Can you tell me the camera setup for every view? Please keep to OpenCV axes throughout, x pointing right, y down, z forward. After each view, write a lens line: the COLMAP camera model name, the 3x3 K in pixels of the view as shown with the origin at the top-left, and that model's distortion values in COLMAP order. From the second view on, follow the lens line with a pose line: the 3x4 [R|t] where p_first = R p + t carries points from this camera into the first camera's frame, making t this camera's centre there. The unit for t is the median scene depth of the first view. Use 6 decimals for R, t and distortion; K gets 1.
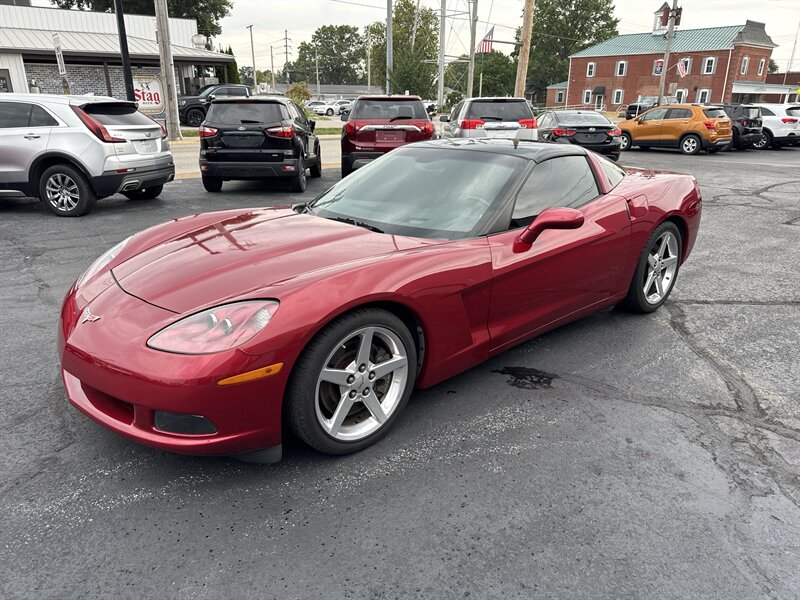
lens RADIAL K [[566.4, 0, 401.3], [0, 566.4, 301.5], [0, 0, 1]] dist [0.027717, -0.030145]
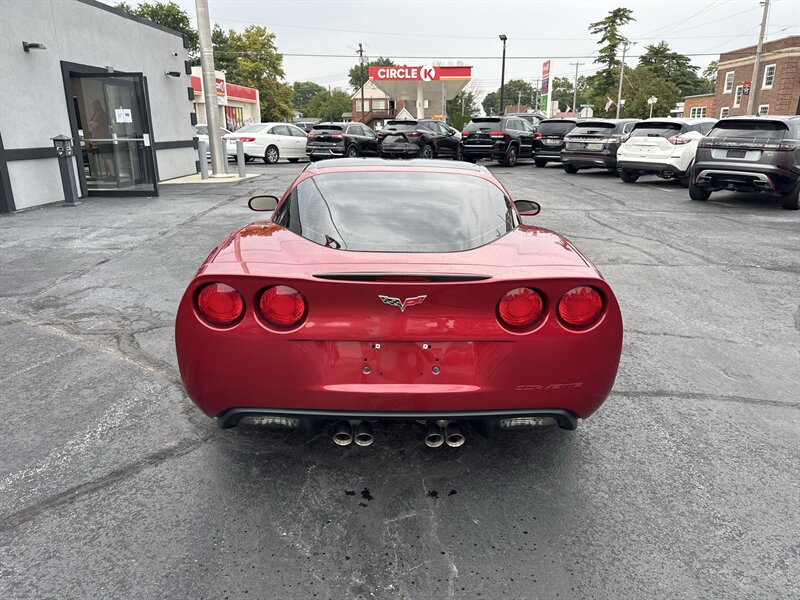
lens RADIAL K [[566.4, 0, 401.3], [0, 566.4, 305.1], [0, 0, 1]] dist [0.027717, -0.030145]
pose [[-0.651359, 0.222273, -0.725484, 0.503939], [-0.258831, 0.833694, 0.487811, -0.314707], [0.713259, 0.505518, -0.485503, 0.917152]]
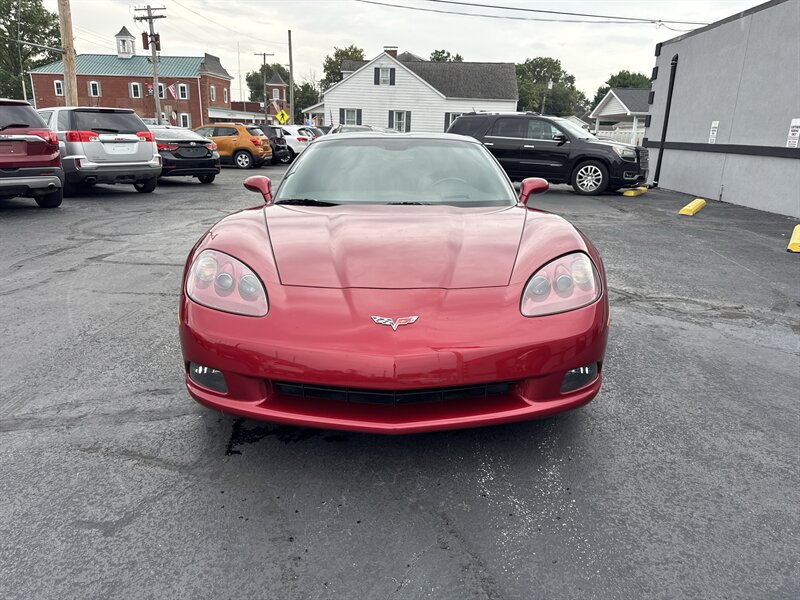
lens RADIAL K [[566.4, 0, 400.9], [0, 566.4, 300.3], [0, 0, 1]] dist [0.027717, -0.030145]
pose [[0.662663, -0.203940, 0.720615, -0.416239], [0.232242, 0.970733, 0.061161, -0.019552], [-0.711998, 0.126828, 0.690632, 0.157924]]
